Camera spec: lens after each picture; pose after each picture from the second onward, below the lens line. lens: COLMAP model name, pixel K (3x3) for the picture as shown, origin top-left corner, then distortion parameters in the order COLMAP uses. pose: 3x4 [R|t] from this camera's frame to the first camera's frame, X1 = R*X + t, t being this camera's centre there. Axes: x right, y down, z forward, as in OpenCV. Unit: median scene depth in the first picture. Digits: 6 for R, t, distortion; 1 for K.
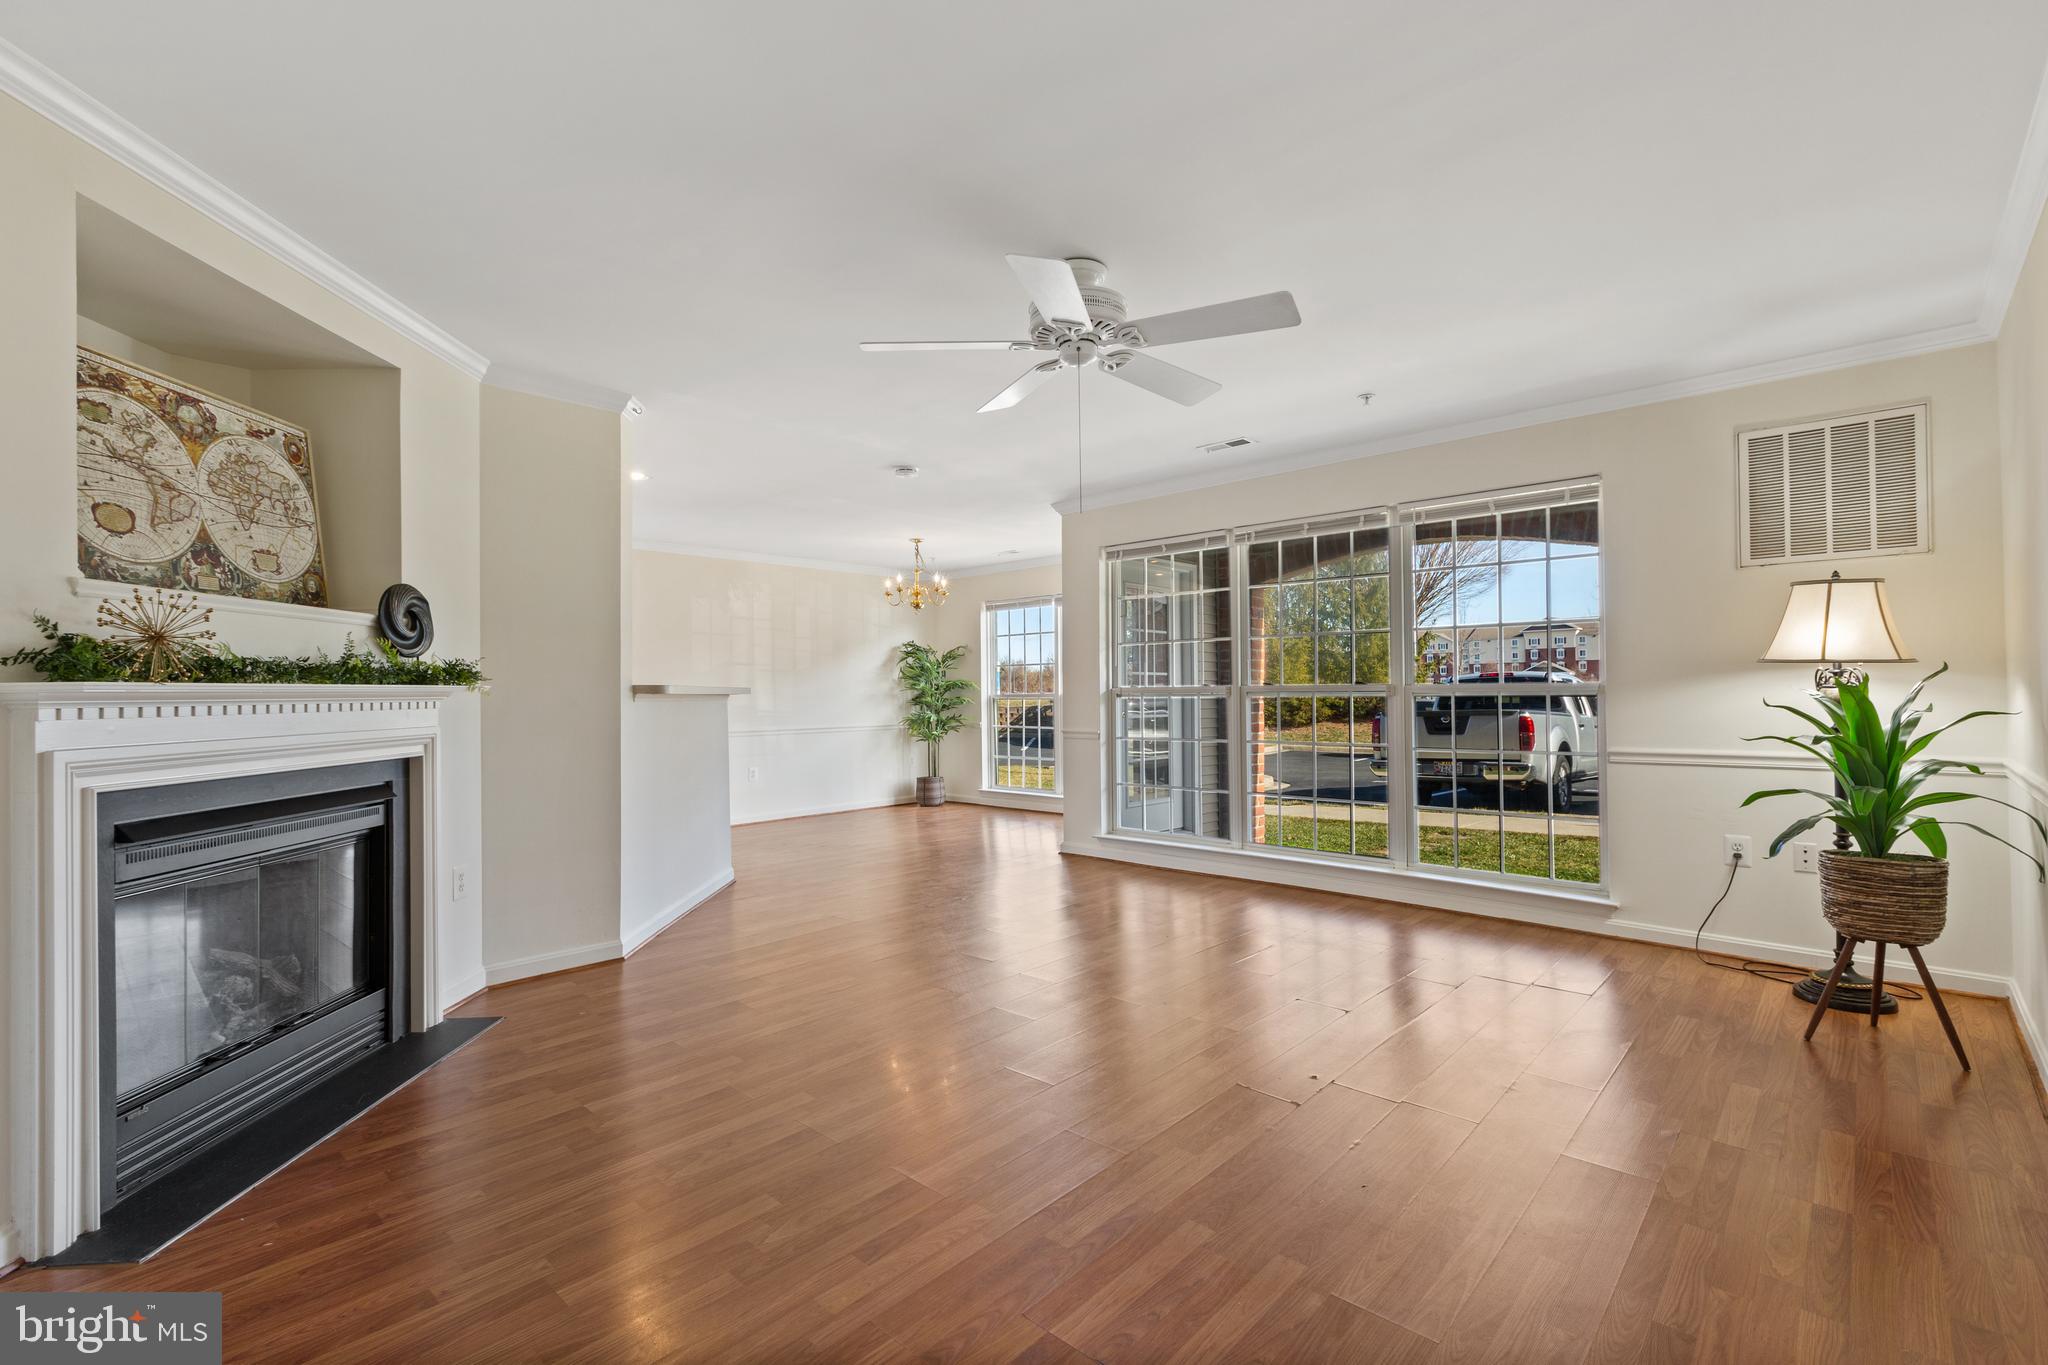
lens RADIAL K [[926.3, 0, 1031.6], [0, 926.3, 665.9], [0, 0, 1]] dist [0.003614, -0.001642]
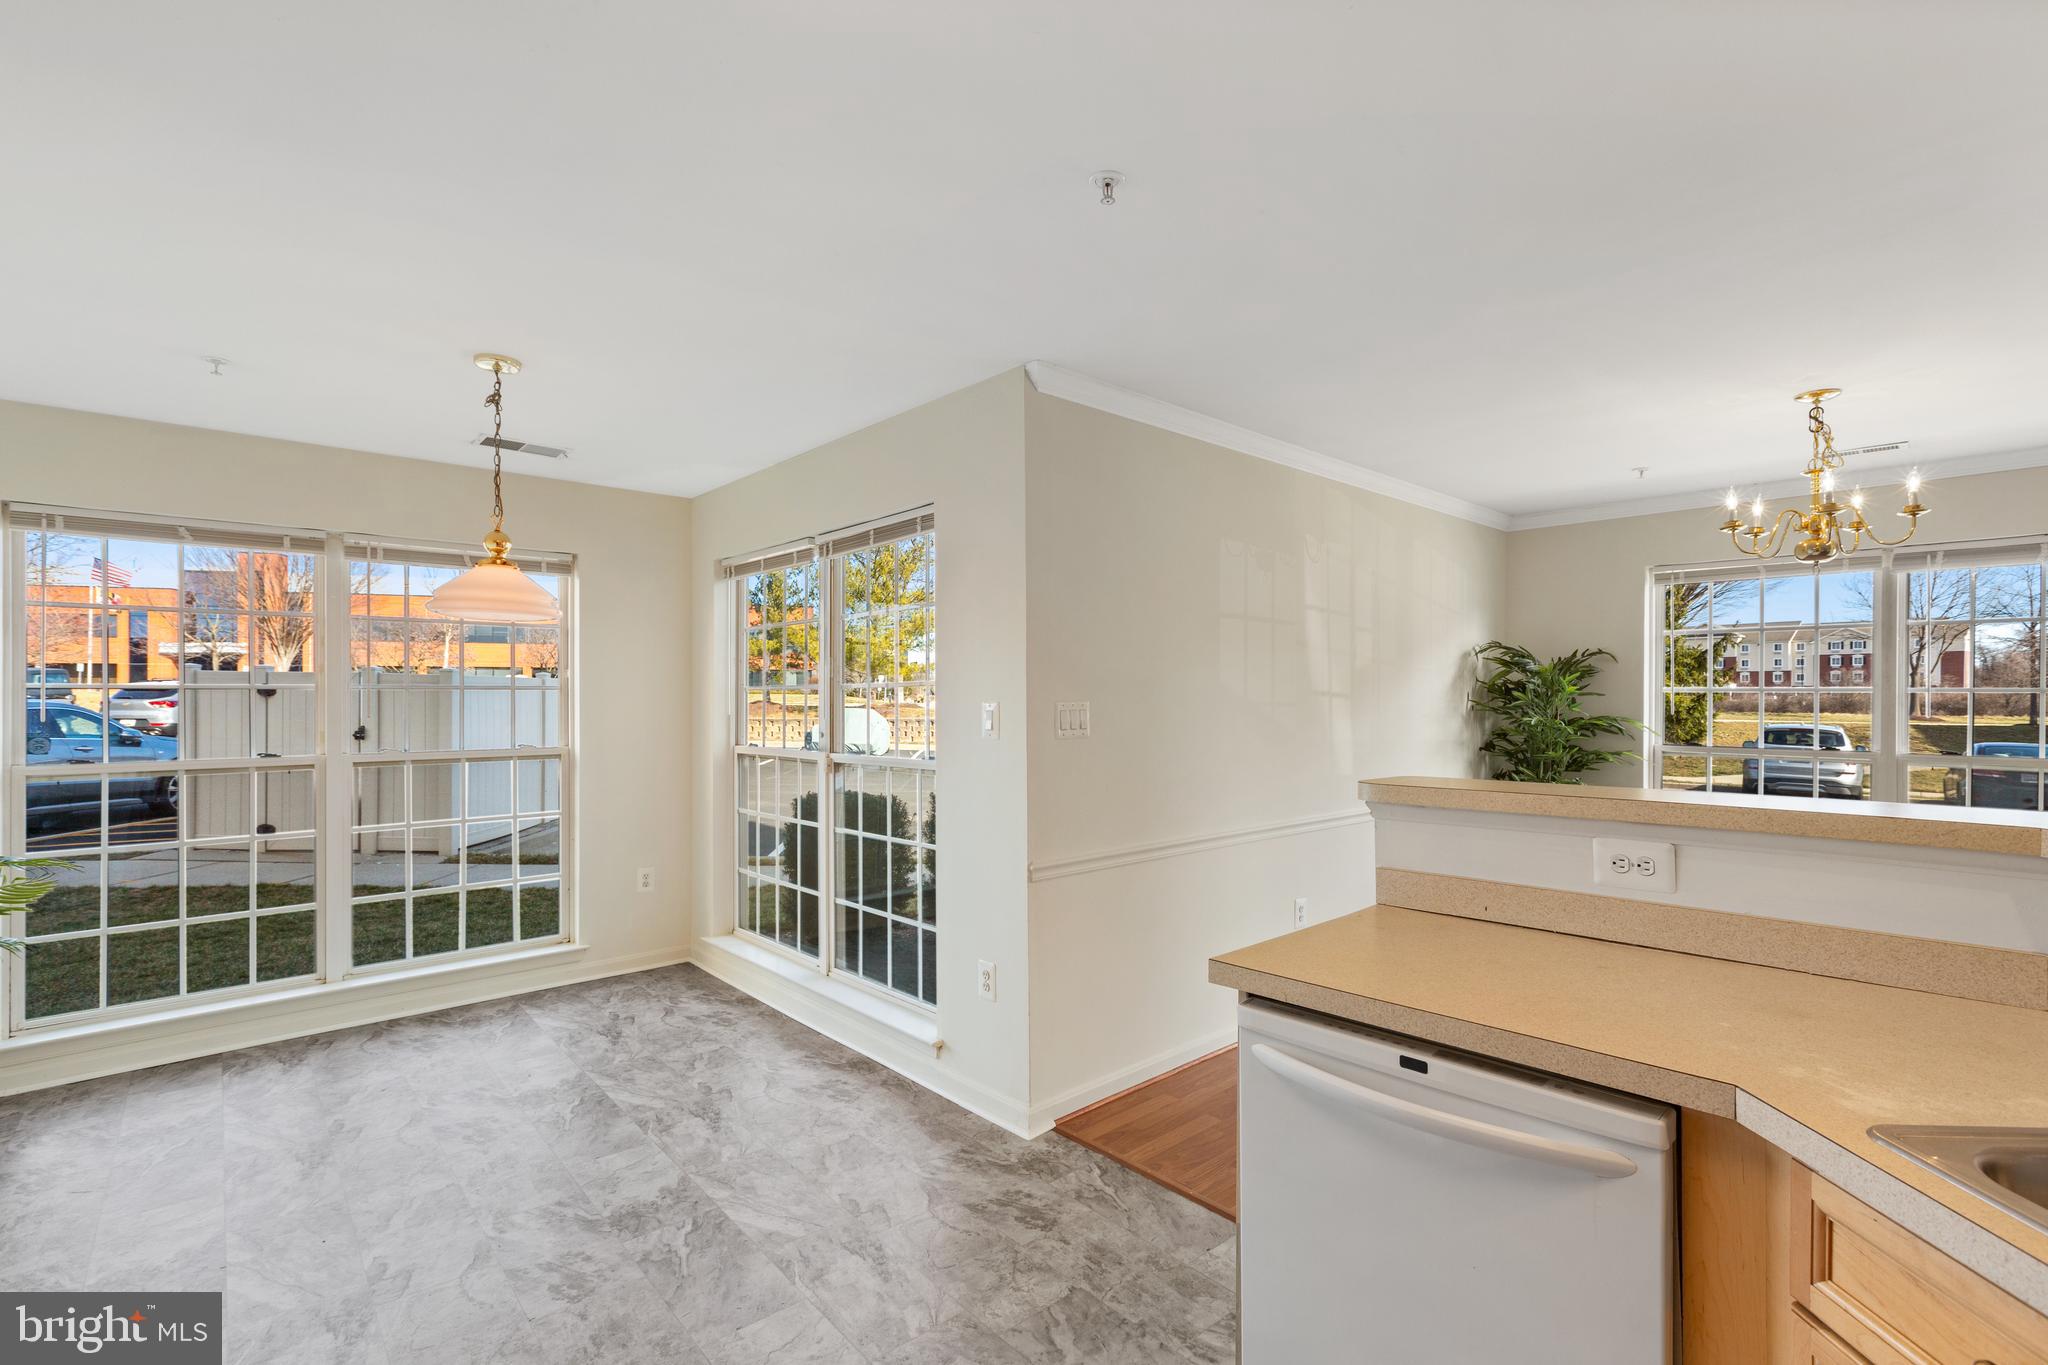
lens RADIAL K [[926.3, 0, 1031.1], [0, 926.3, 660.8], [0, 0, 1]] dist [0.003614, -0.001642]
pose [[0.996614, 0.014505, -0.080930, -0.865383], [-0.015015, 0.999871, -0.005693, -0.017397], [0.080837, 0.006889, 0.996704, 1.093599]]
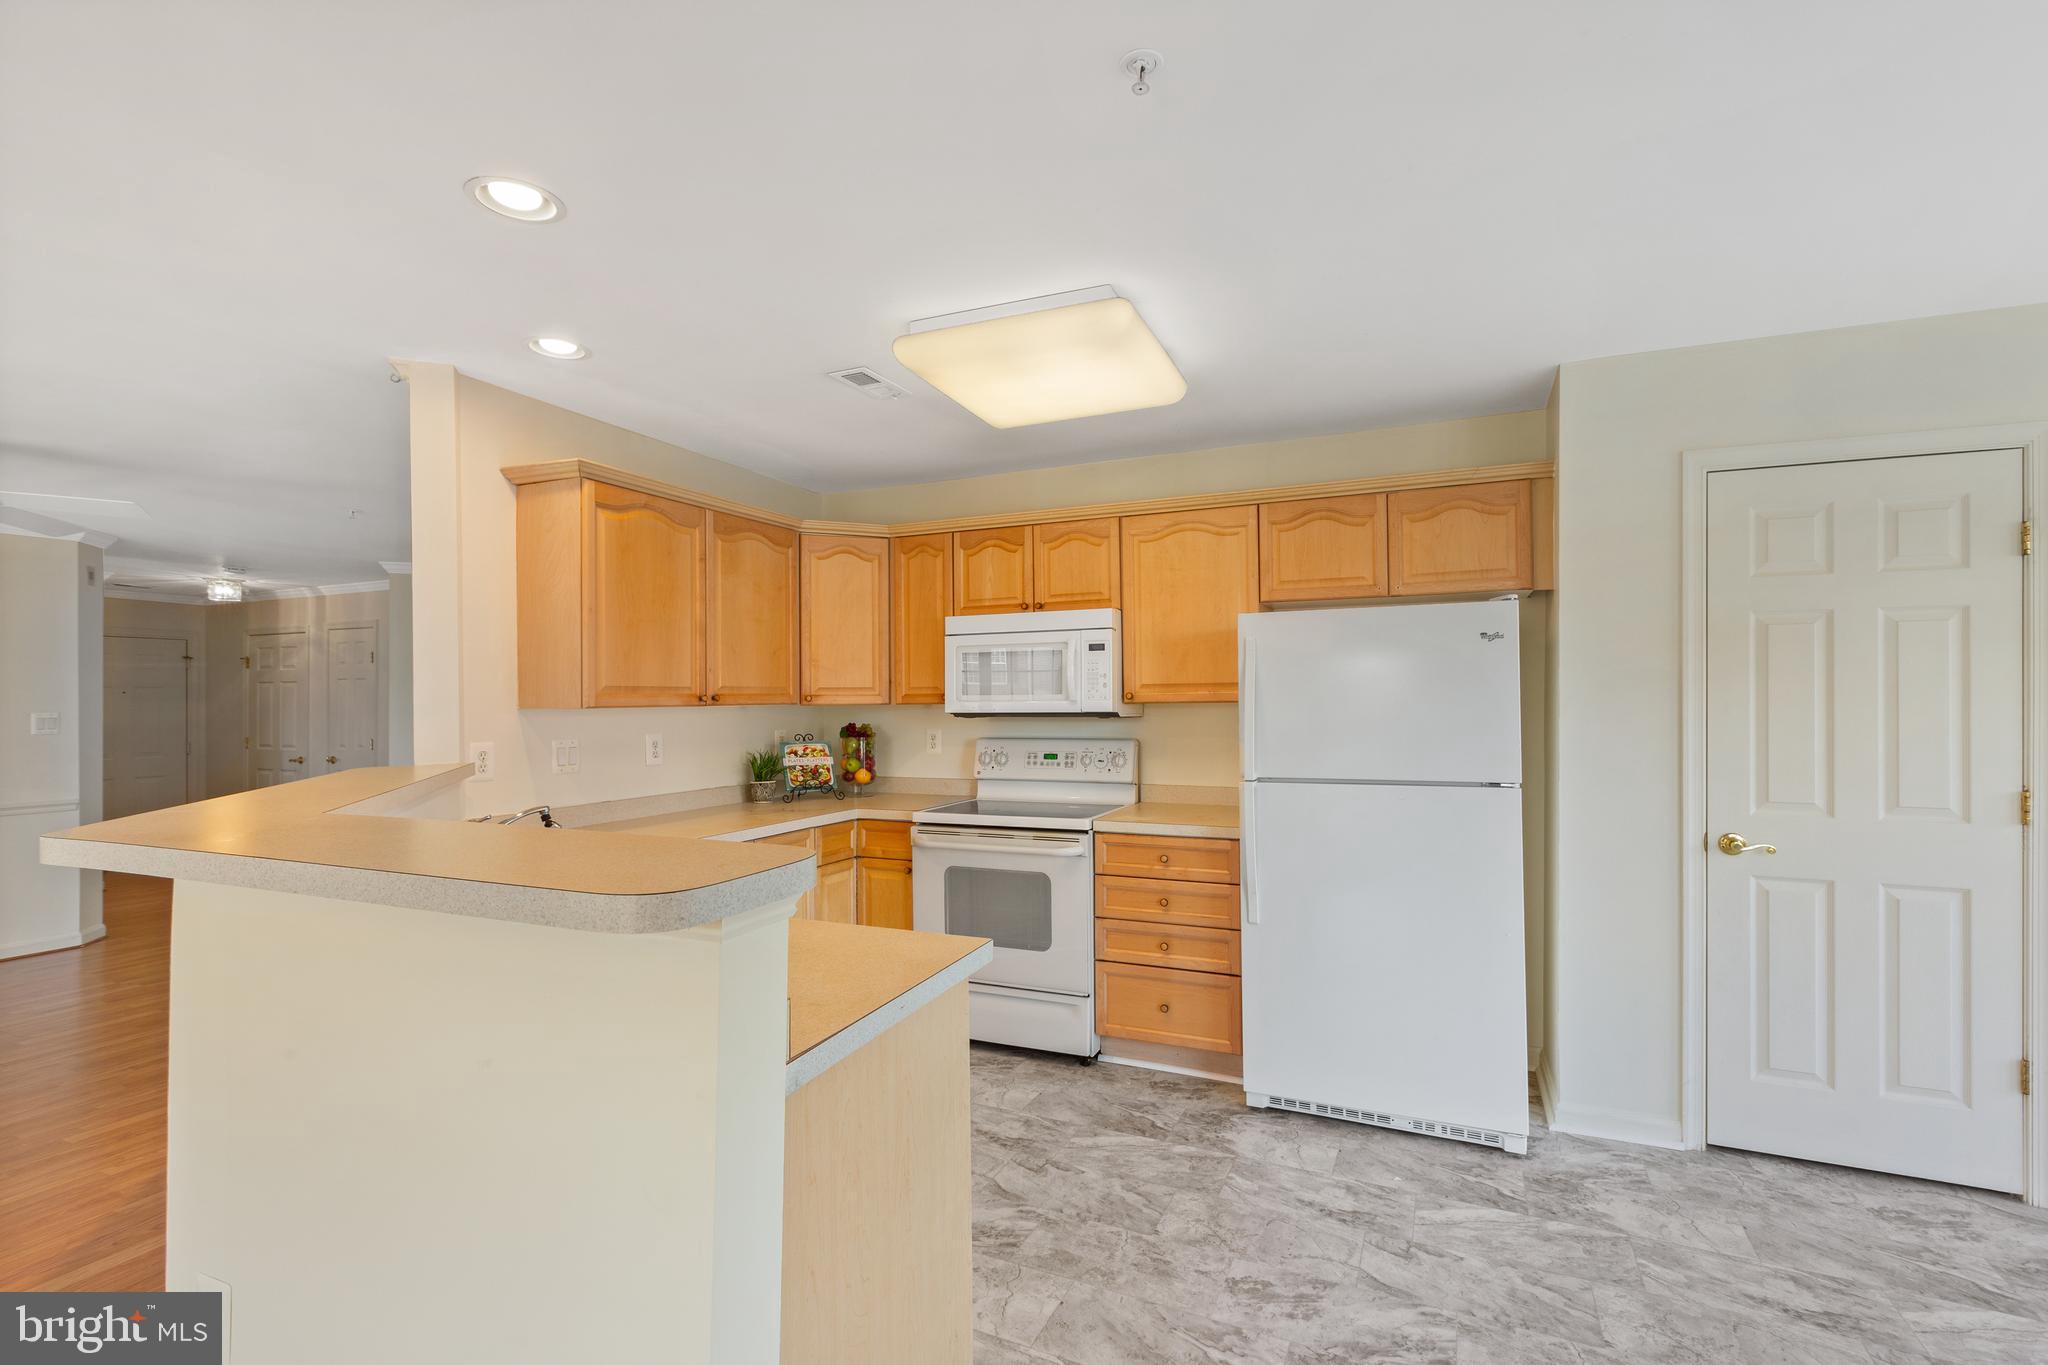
lens RADIAL K [[926.3, 0, 1022.6], [0, 926.3, 693.8], [0, 0, 1]] dist [0.003614, -0.001642]
pose [[-0.945226, 0.020142, -0.325795, -0.674125], [0.032338, 0.998963, -0.032064, 0.006283], [0.324812, -0.040844, -0.944896, 1.914362]]
